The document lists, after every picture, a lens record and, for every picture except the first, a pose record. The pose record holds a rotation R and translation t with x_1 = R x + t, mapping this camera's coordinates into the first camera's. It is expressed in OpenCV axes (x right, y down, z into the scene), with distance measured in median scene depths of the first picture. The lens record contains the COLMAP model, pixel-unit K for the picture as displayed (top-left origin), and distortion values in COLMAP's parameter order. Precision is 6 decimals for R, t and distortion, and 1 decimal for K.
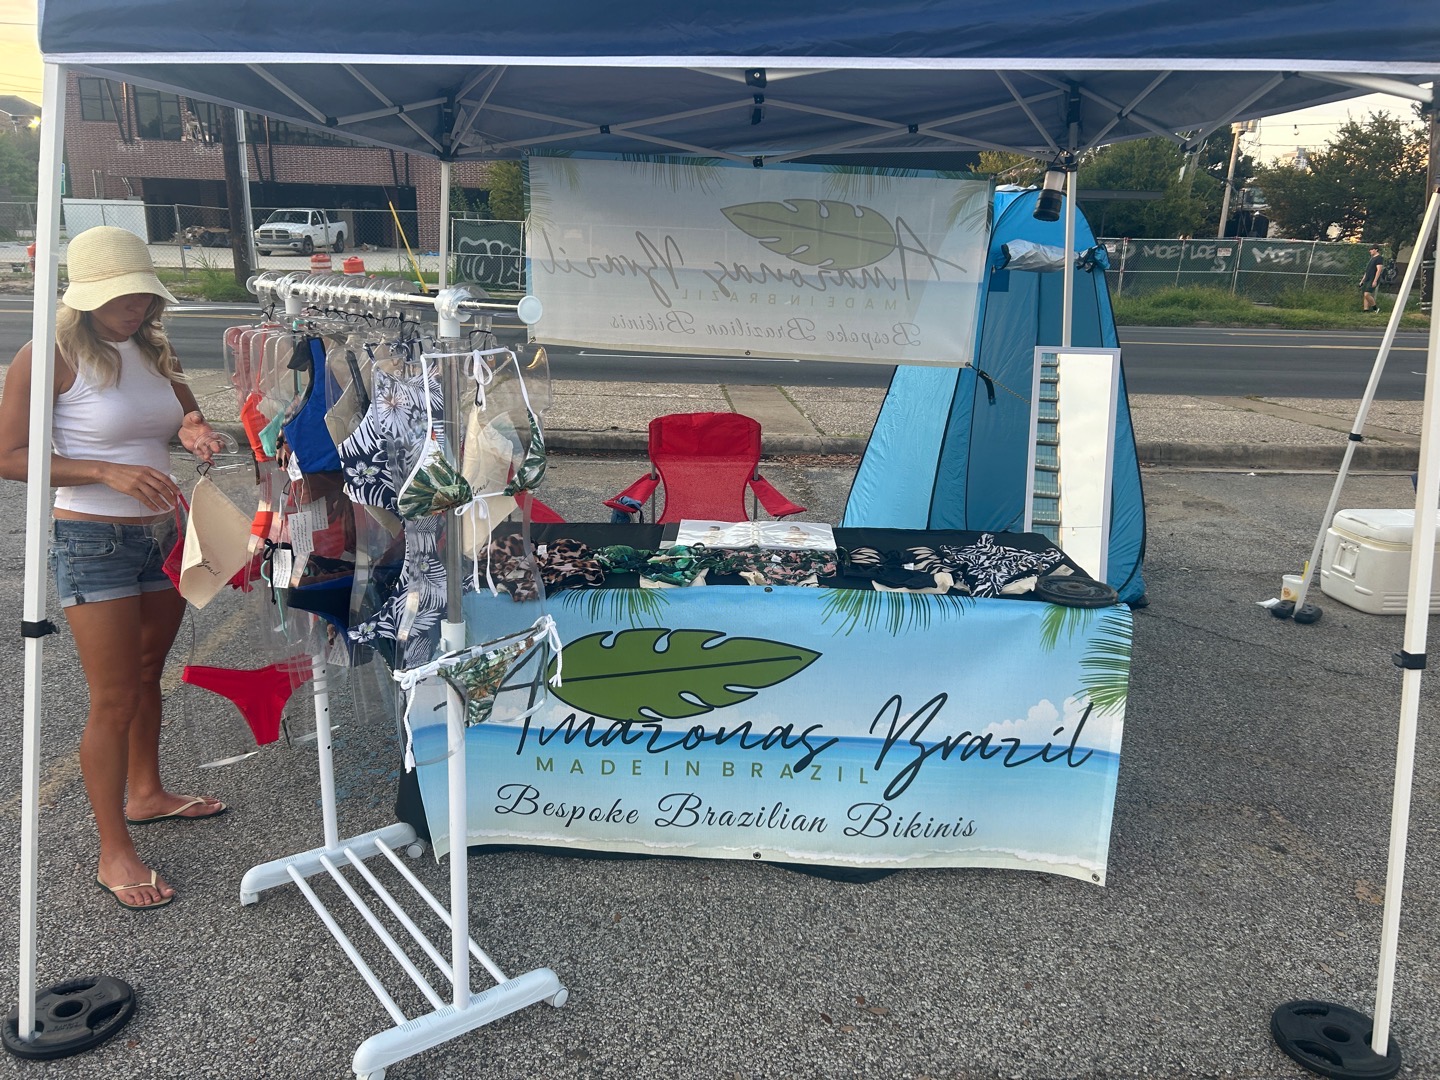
lens RADIAL K [[1103.2, 0, 720.0], [0, 1103.2, 540.0], [0, 0, 1]] dist [0.093237, -0.102956]
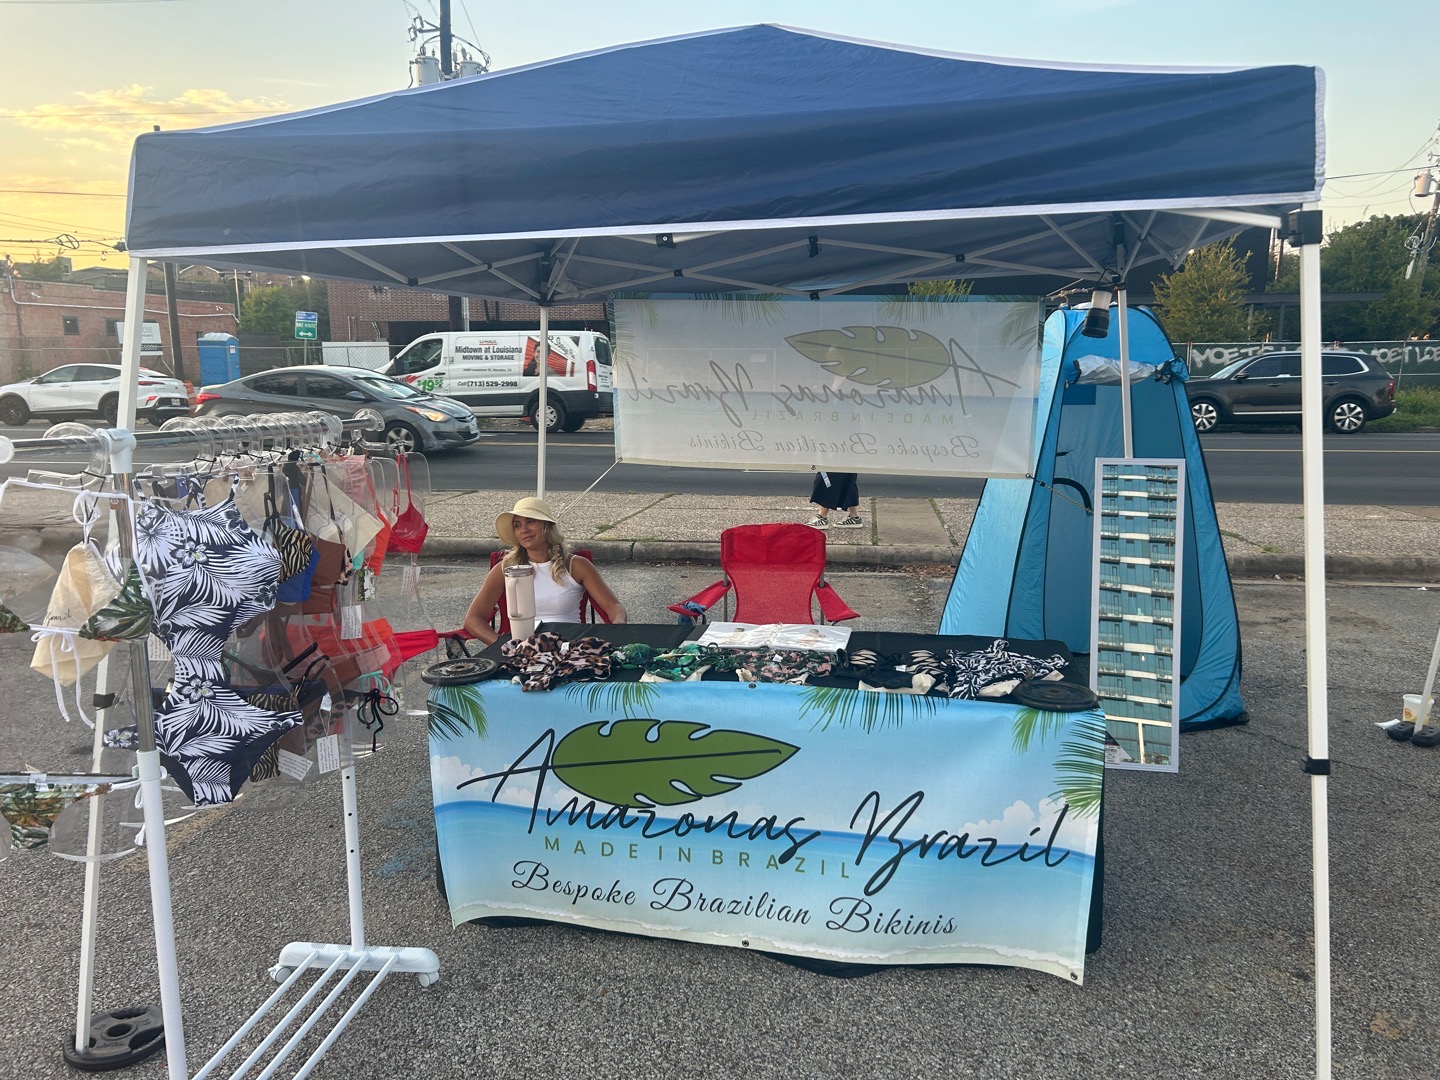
lens RADIAL K [[1103.2, 0, 720.0], [0, 1103.2, 540.0], [0, 0, 1]] dist [0.093237, -0.102956]
pose [[0.982839, -0.002305, -0.184451, 0.204579], [-0.016491, 0.994820, -0.100303, 0.011686], [0.183727, 0.101624, 0.977710, -0.069246]]
